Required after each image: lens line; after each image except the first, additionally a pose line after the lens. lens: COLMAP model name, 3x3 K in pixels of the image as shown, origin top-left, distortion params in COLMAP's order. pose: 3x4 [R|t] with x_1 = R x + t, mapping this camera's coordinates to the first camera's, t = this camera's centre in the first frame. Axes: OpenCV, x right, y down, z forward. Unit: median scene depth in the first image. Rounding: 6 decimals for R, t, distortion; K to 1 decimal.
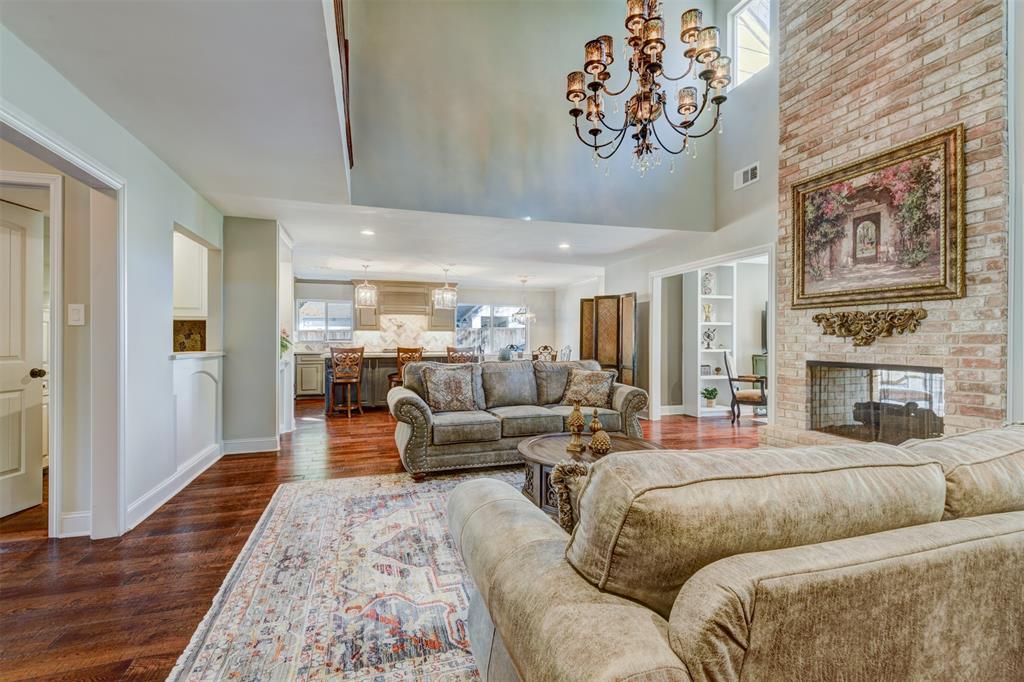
lens RADIAL K [[464.2, 0, 514.9], [0, 464.2, 338.7], [0, 0, 1]] dist [0.030290, -0.018060]
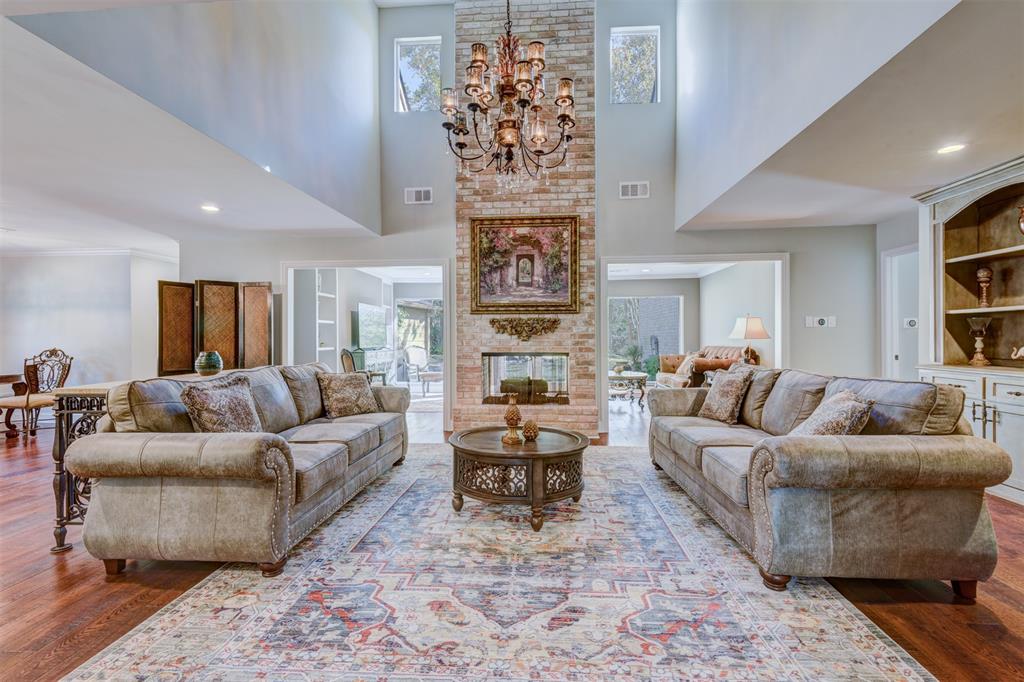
lens RADIAL K [[464.2, 0, 514.9], [0, 464.2, 338.7], [0, 0, 1]] dist [0.030290, -0.018060]
pose [[0.372403, -0.007225, 0.928043, -0.648344], [0.004016, 0.999973, 0.006173, -0.001726], [-0.928062, 0.001428, 0.372422, 0.474048]]
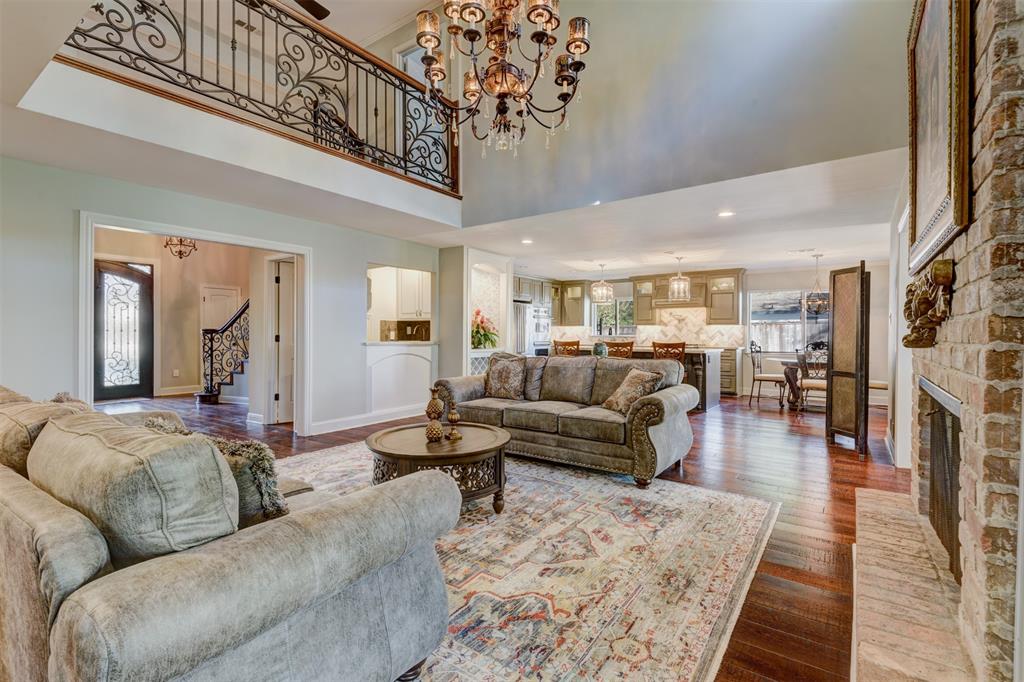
lens RADIAL K [[469.7, 0, 510.9], [0, 469.7, 336.8], [0, 0, 1]] dist [0.025768, -0.018422]
pose [[0.595096, 0.005935, -0.803632, 0.867814], [0.000272, 0.999971, 0.007587, 0.000408], [0.803654, -0.004734, 0.595078, 0.387840]]
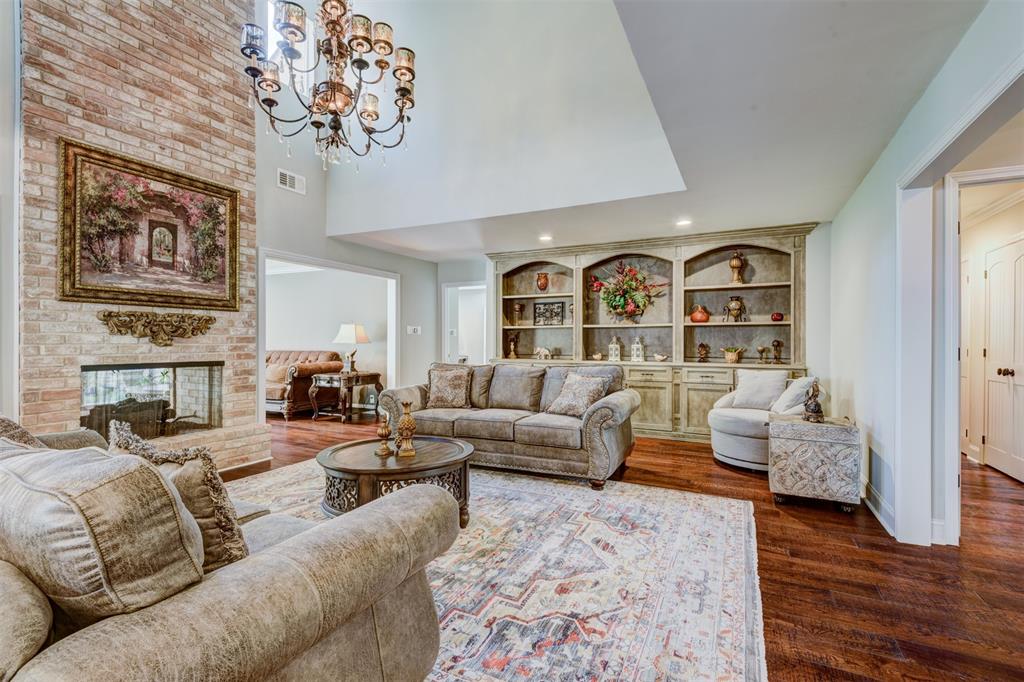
lens RADIAL K [[464.7, 0, 512.0], [0, 464.7, 341.0], [0, 0, 1]] dist [0.001100, -0.001253]
pose [[-0.716781, -0.001777, 0.697296, -0.539792], [-0.003364, 0.999994, -0.000910, 0.002245], [-0.697291, -0.002998, -0.716782, 1.197422]]
